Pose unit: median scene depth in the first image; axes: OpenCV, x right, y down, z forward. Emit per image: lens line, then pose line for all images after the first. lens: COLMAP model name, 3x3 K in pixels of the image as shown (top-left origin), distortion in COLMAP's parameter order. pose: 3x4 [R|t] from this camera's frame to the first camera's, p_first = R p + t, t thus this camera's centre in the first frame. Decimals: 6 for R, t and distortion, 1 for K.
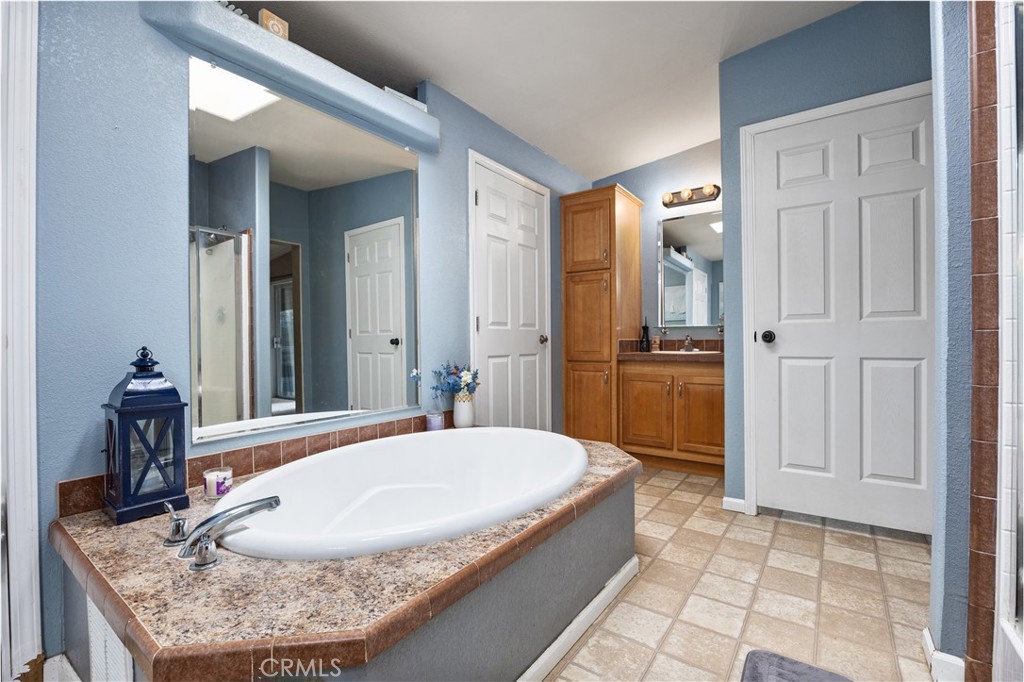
lens RADIAL K [[452.1, 0, 517.8], [0, 452.1, 343.3], [0, 0, 1]] dist [-0.012439, -0.000254]
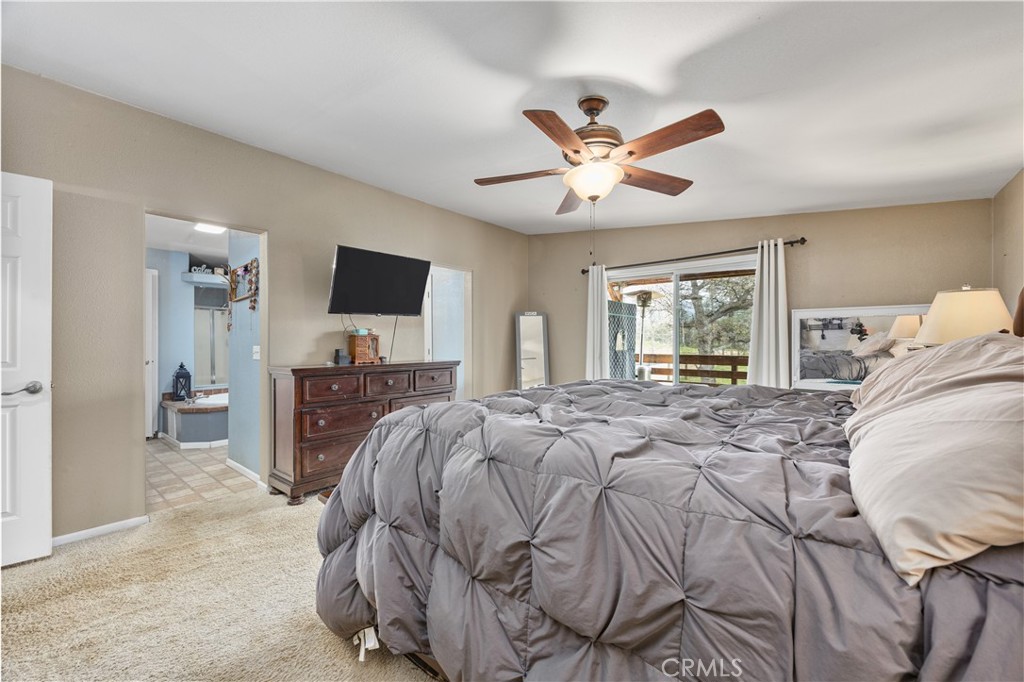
lens RADIAL K [[421.3, 0, 516.0], [0, 421.3, 343.6], [0, 0, 1]] dist [0.001497, 0.000133]
pose [[0.997342, 0.001157, -0.072857, 2.712551], [-0.001962, 0.999938, -0.010981, -0.135629], [0.072840, 0.011094, 0.997282, -2.861170]]
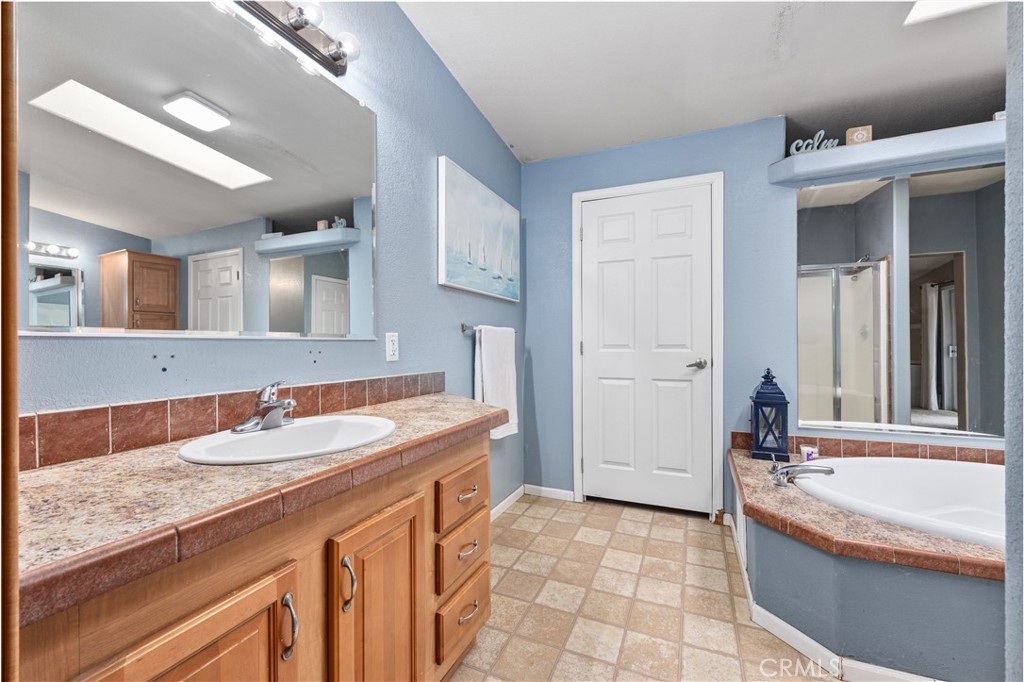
lens RADIAL K [[413.2, 0, 513.9], [0, 413.2, 343.0], [0, 0, 1]] dist [0.000272, 0.000198]
pose [[0.218275, 0.006138, -0.975868, 0.609121], [-0.006065, 0.999969, 0.004933, -0.099335], [0.975868, 0.004842, 0.218305, -0.401840]]
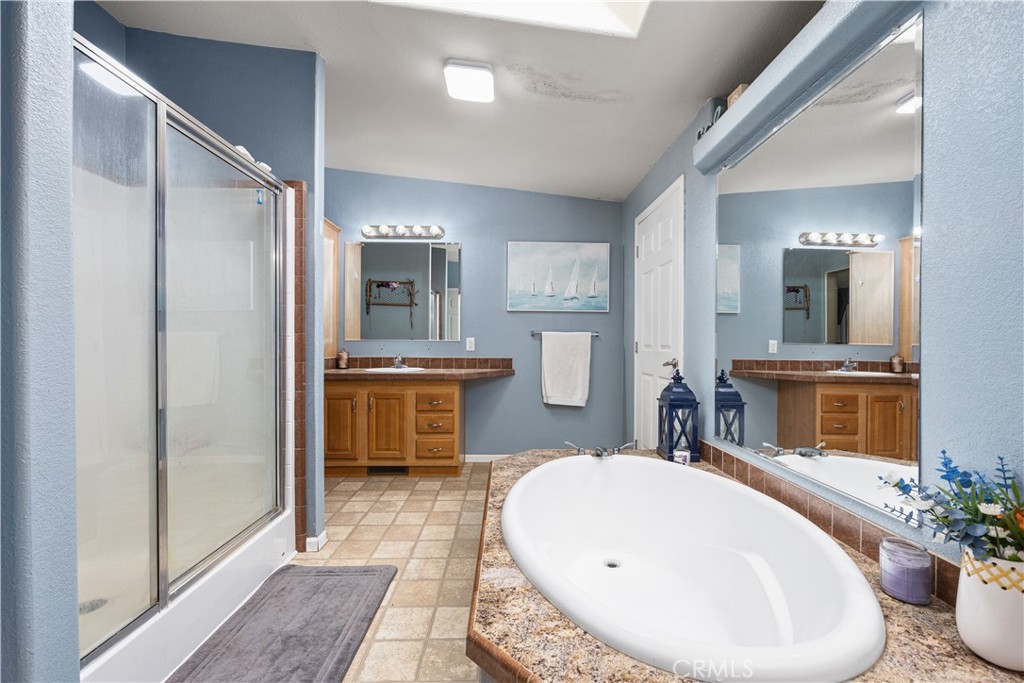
lens RADIAL K [[413.2, 0, 513.9], [0, 413.2, 343.5], [0, 0, 1]] dist [0.000272, 0.000198]
pose [[-0.802701, 0.005151, -0.596359, 0.721217], [-0.001061, 0.999949, 0.010065, -0.113379], [0.596381, 0.008711, -0.802655, 1.976093]]
